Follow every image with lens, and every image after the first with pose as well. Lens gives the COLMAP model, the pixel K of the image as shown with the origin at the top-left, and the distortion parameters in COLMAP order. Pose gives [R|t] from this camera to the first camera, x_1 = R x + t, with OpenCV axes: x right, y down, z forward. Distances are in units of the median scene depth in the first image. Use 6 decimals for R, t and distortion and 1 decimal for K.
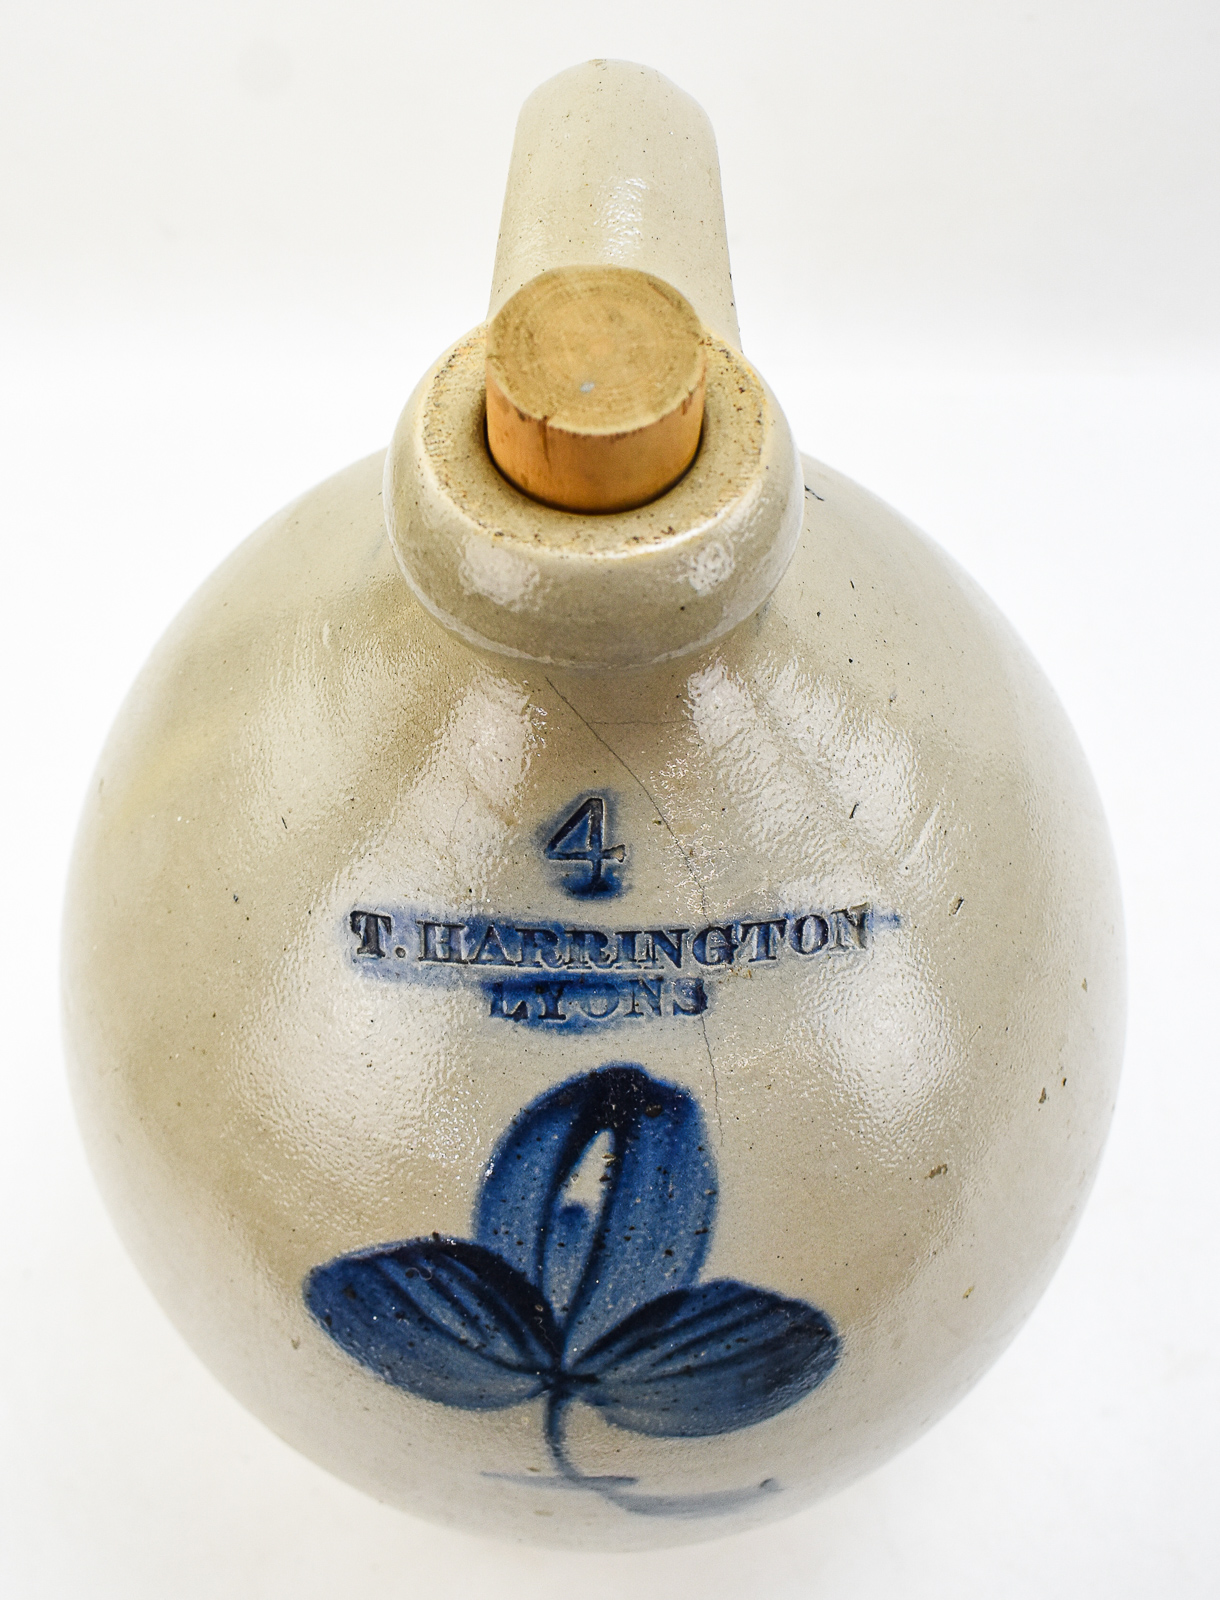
lens RADIAL K [[1899.5, 0, 593.5], [0, 1899.5, 800.0], [0, 0, 1]] dist [-0.014056, 0.000000]
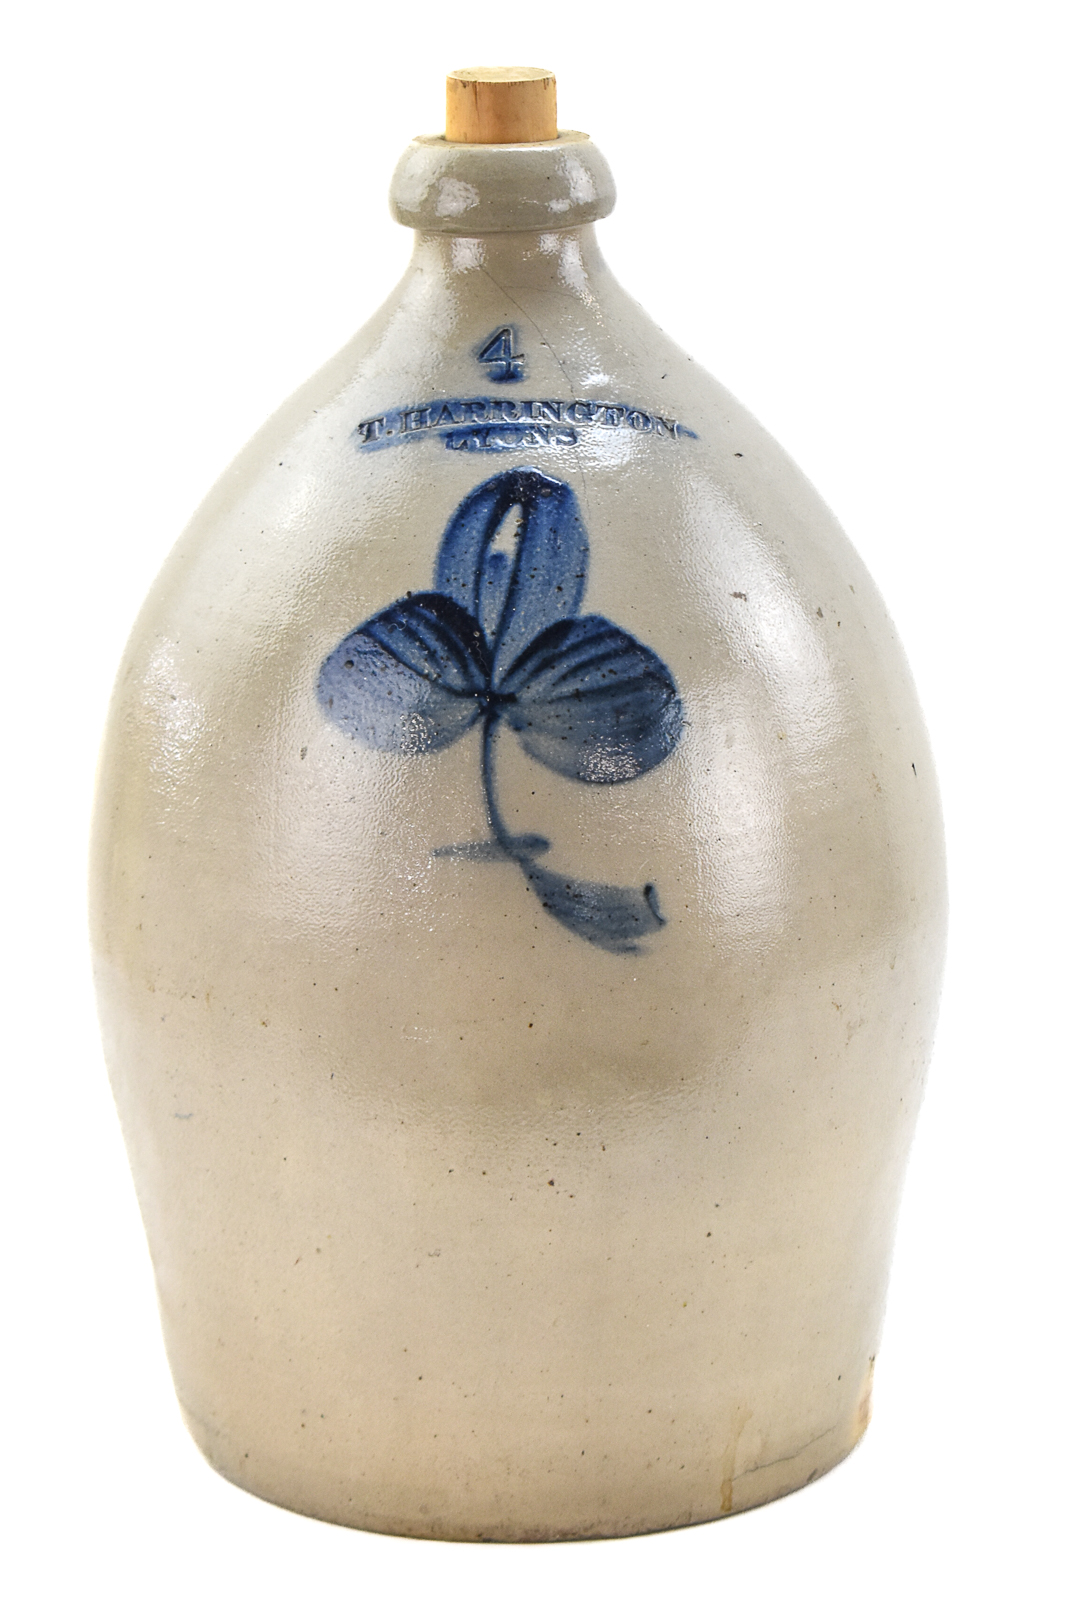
lens RADIAL K [[3745.5, 0, 543.4], [0, 3745.5, 799.8], [0, 0, 1]] dist [0.105536, 0.000000]
pose [[0.999730, -0.022454, 0.006025, 0.004098], [0.020869, 0.752549, -0.658205, 2.413487], [0.010246, 0.658153, 0.752815, -1.208911]]
